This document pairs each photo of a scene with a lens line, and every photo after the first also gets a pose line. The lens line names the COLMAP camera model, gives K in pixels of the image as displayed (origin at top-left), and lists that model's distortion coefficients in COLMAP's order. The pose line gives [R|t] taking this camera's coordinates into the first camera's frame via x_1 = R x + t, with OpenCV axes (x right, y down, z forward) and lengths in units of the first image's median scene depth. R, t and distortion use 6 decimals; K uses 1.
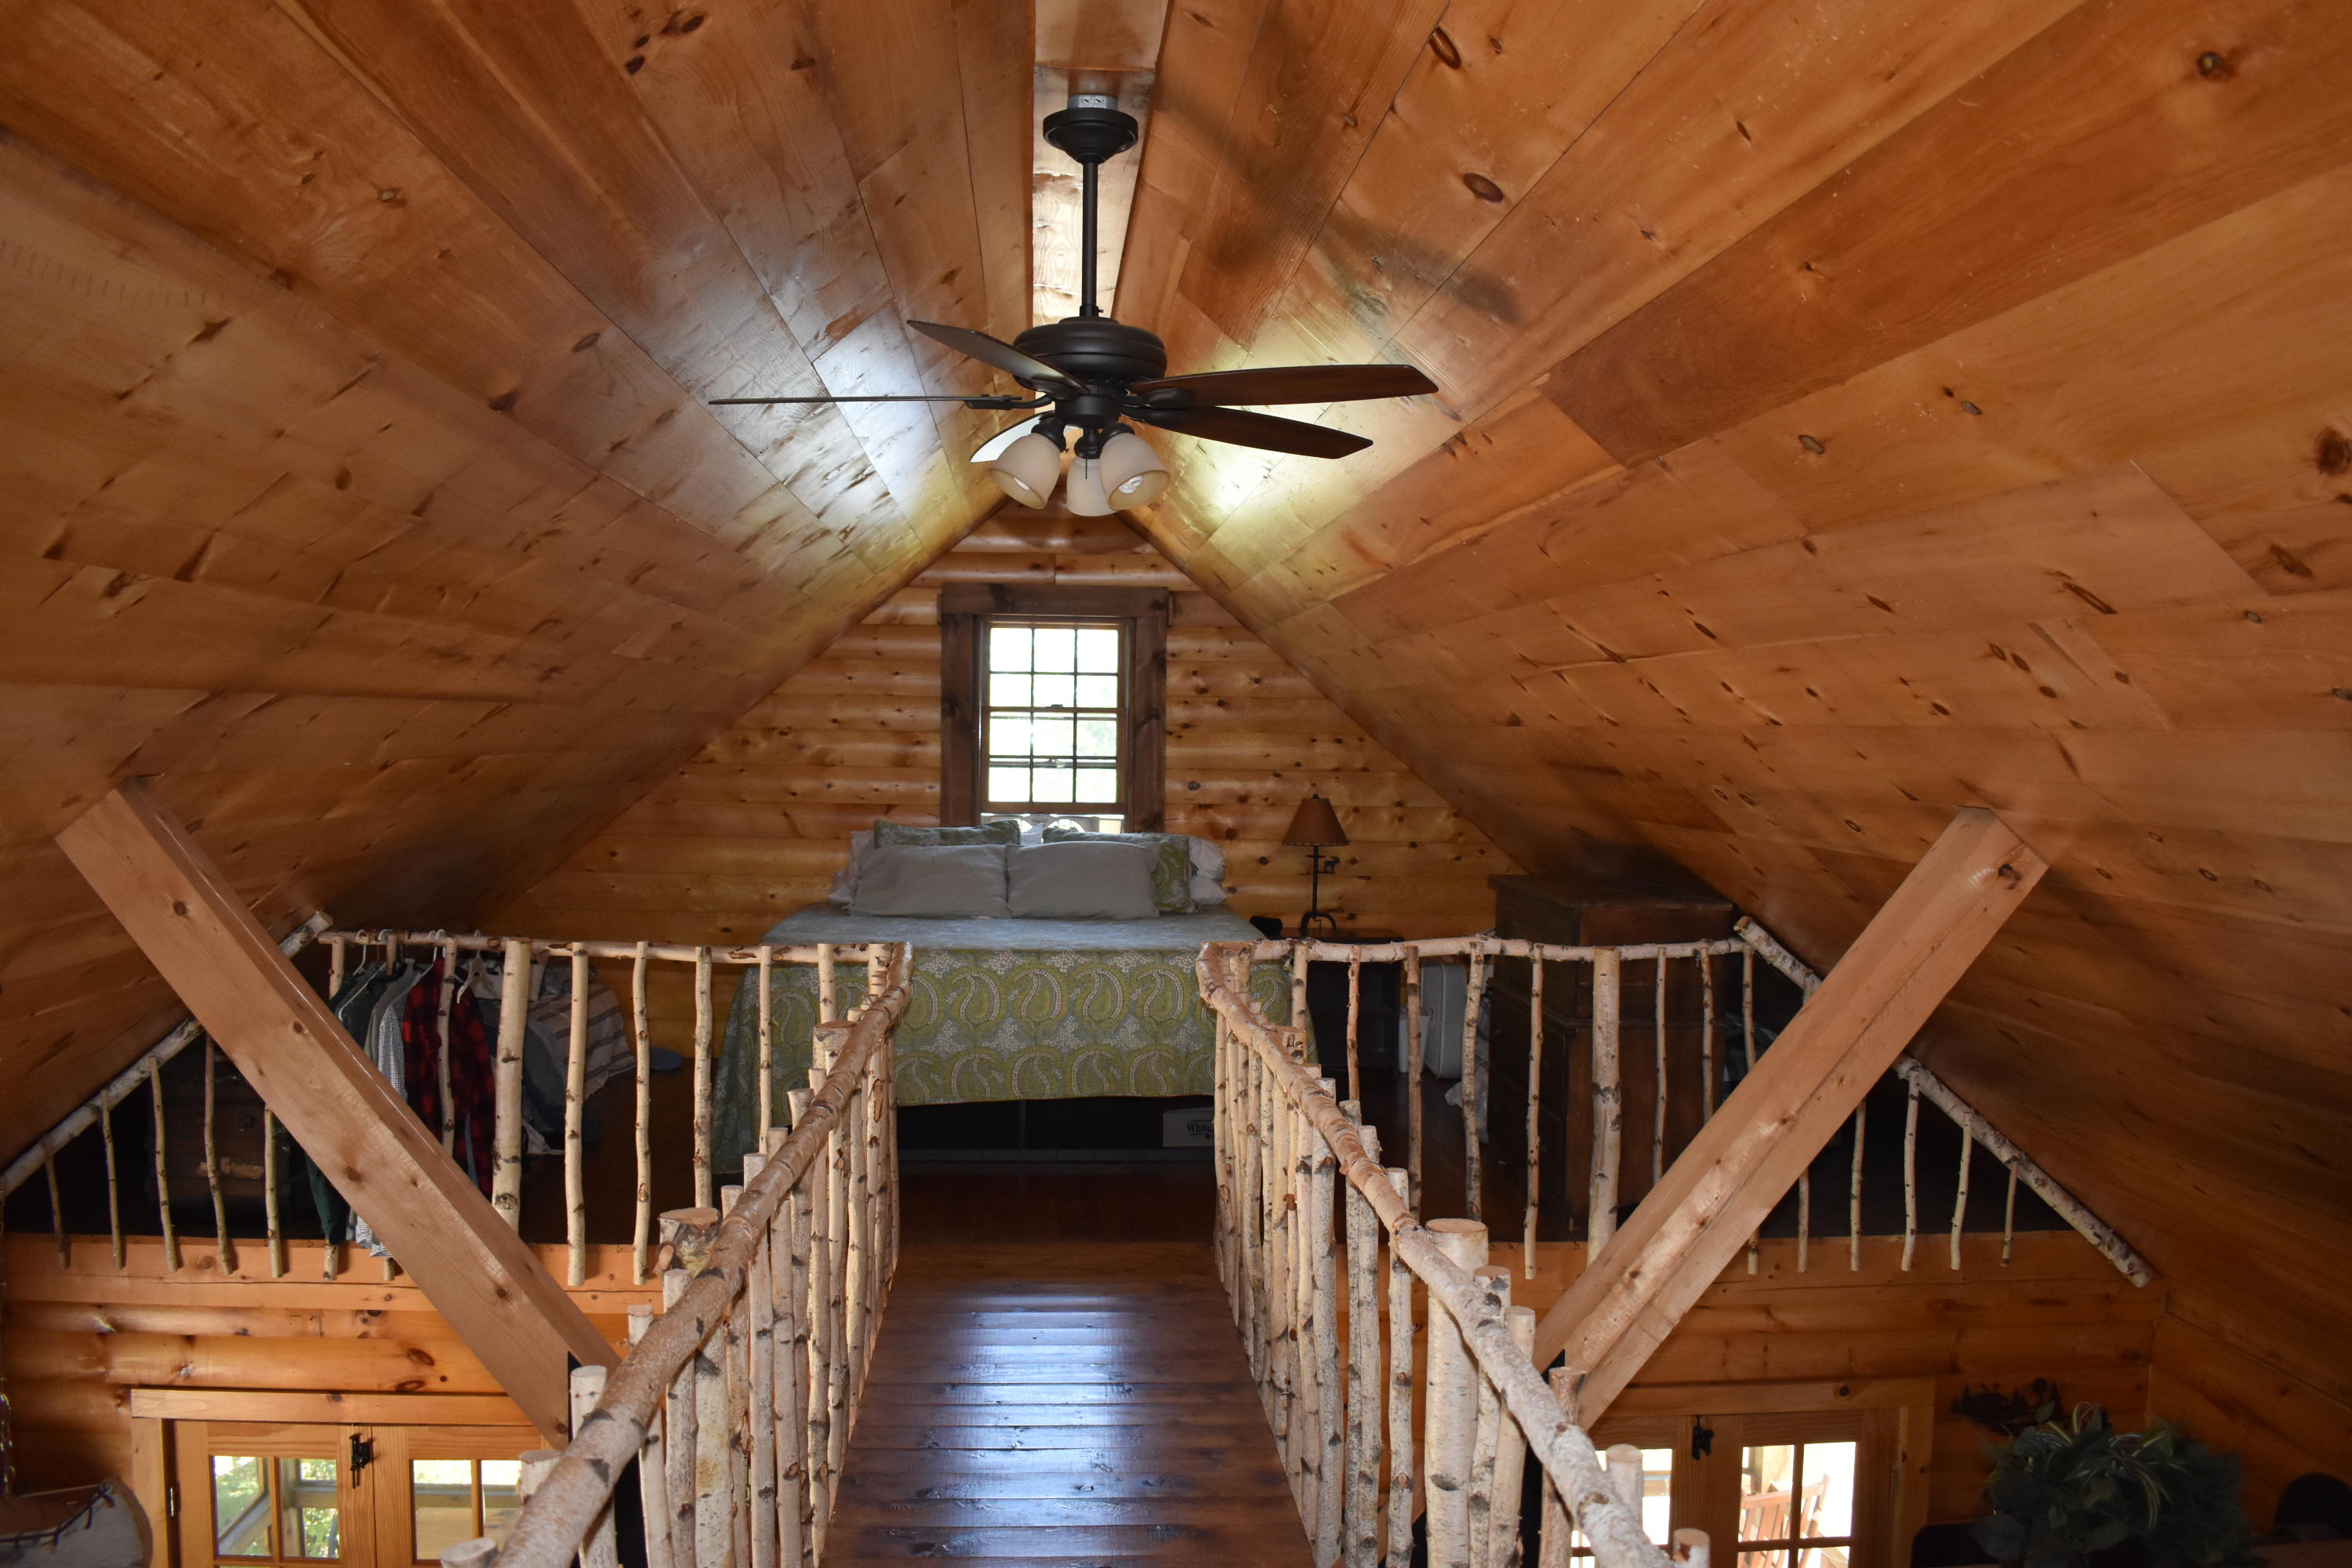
lens RADIAL K [[1824.9, 0, 1176.0], [0, 1824.9, 784.0], [0, 0, 1]] dist [-0.005027, -0.001079]
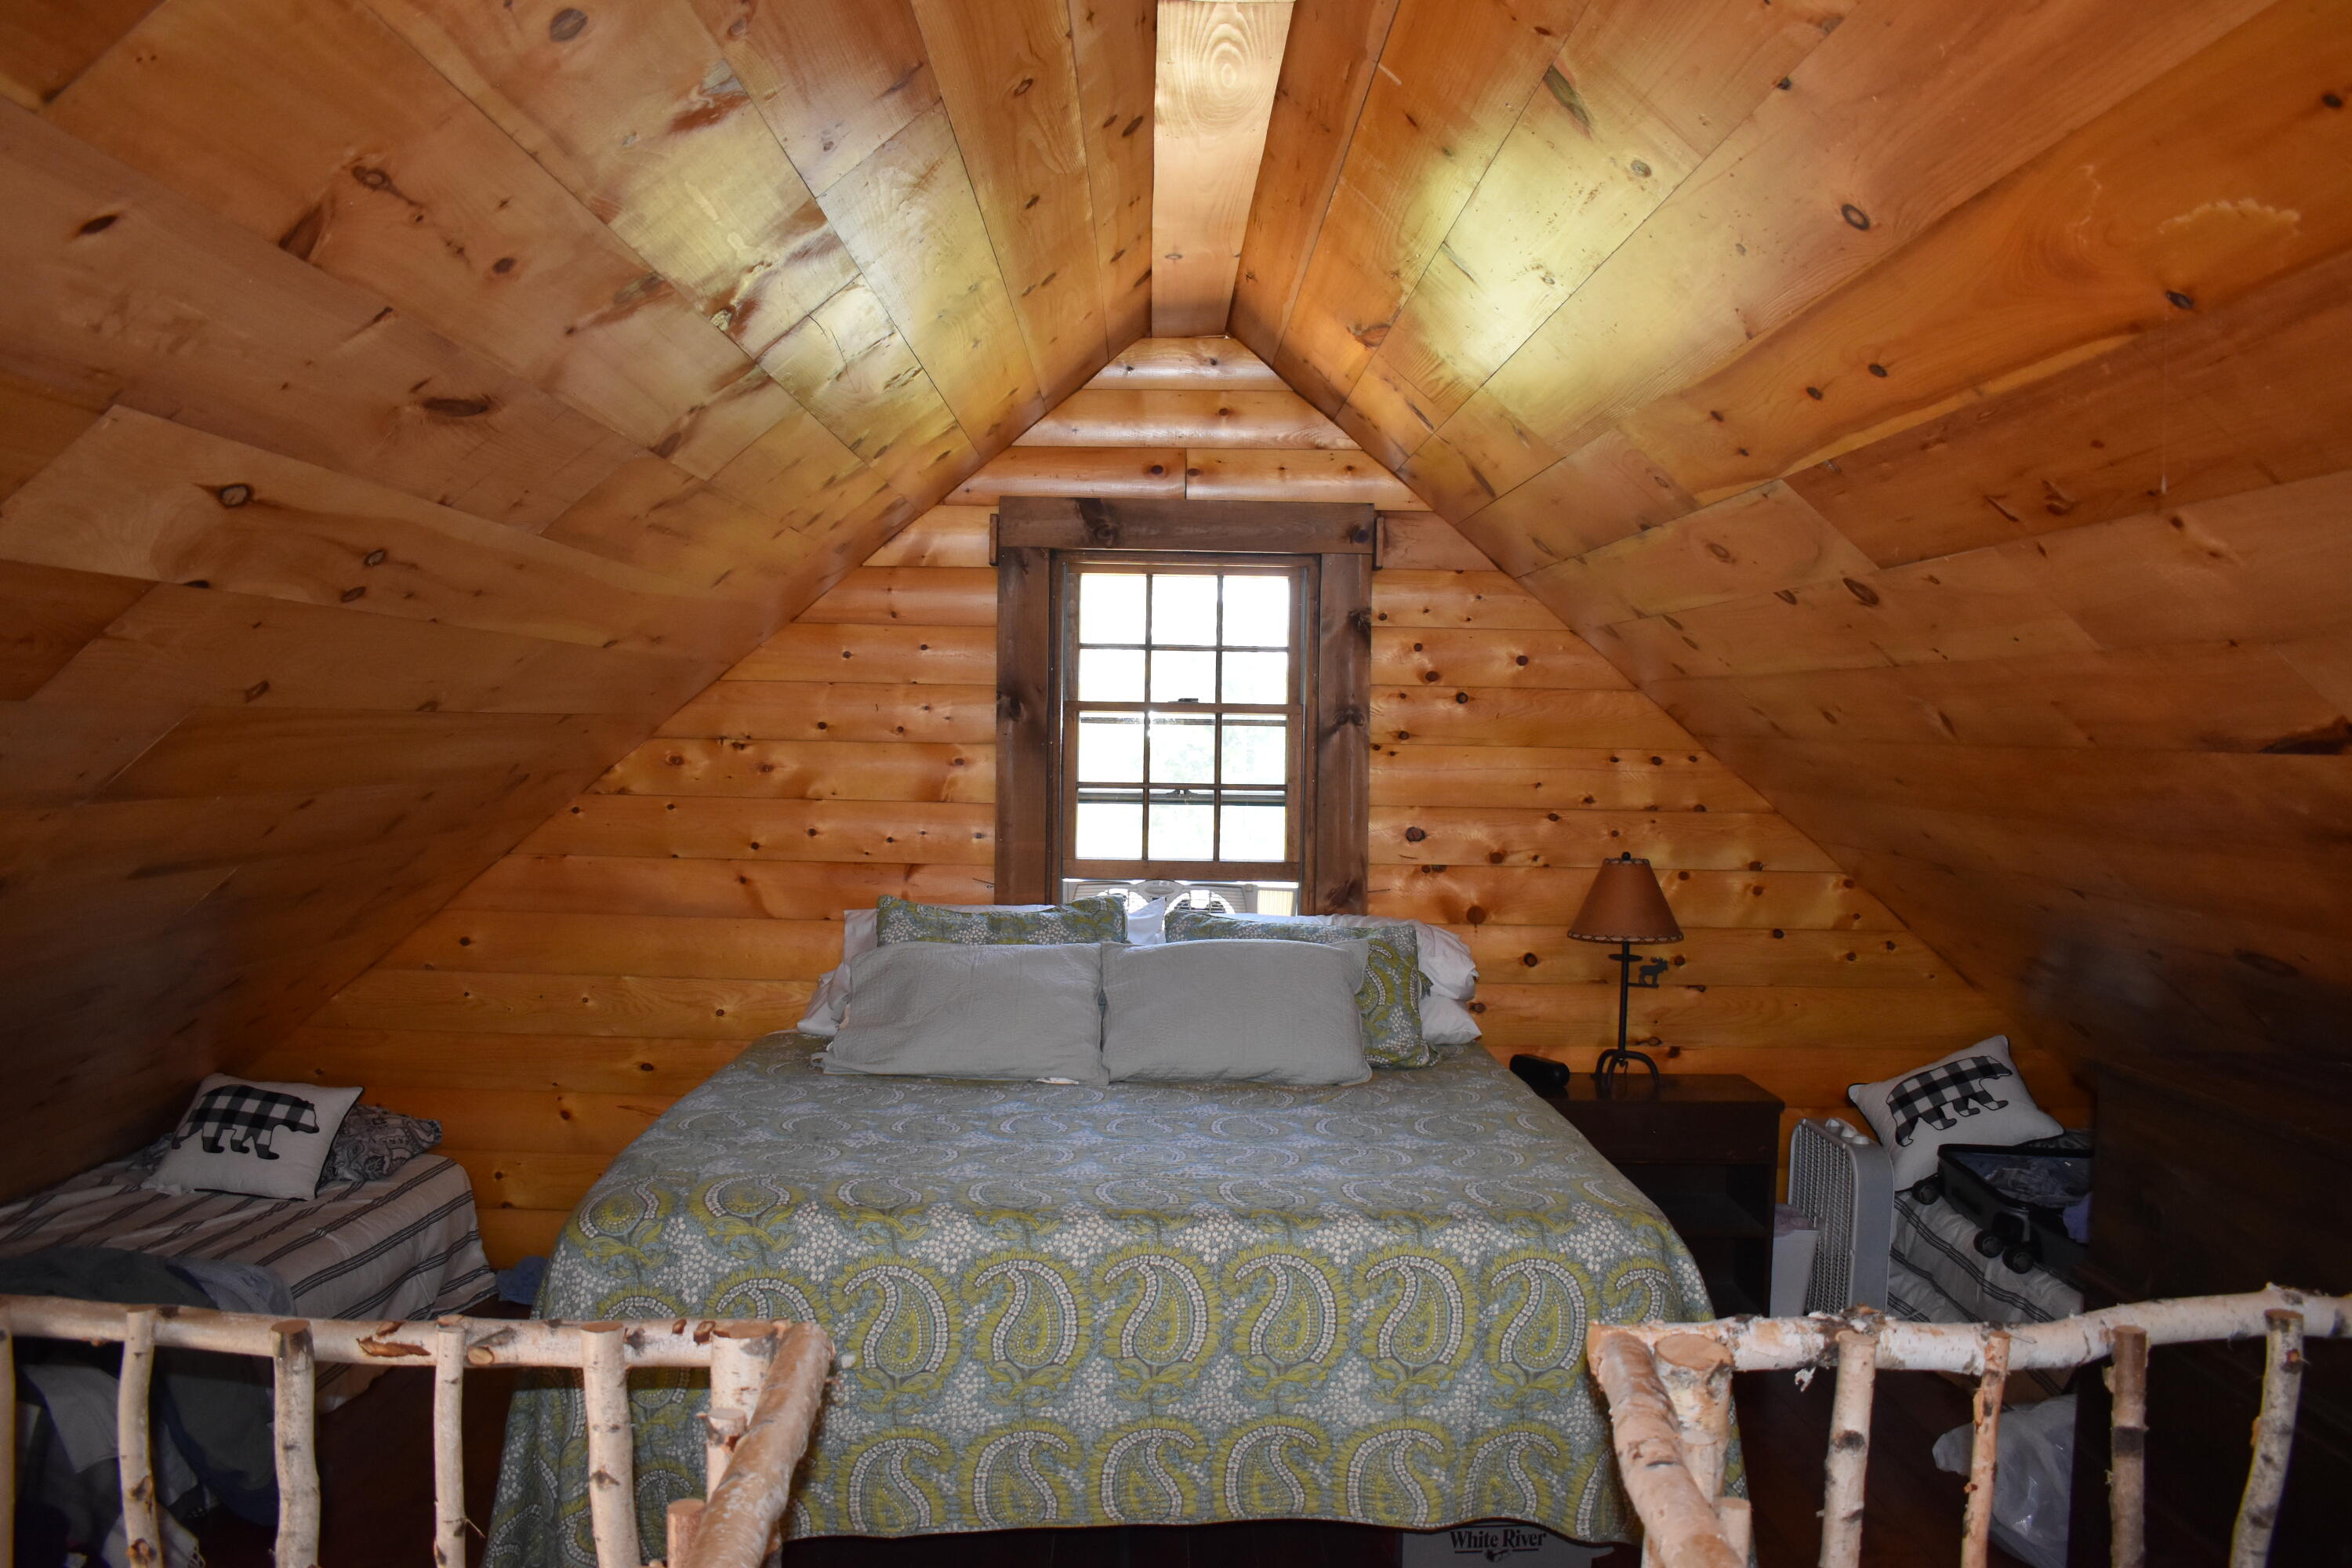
lens RADIAL K [[1820.9, 0, 1176.0], [0, 1820.9, 784.0], [0, 0, 1]] dist [-0.087001, 0.000433]
pose [[0.998007, 0.004819, -0.062919, -0.031826], [-0.004731, 0.999988, 0.001548, -0.016513], [0.062925, -0.001247, 0.998017, 0.404828]]
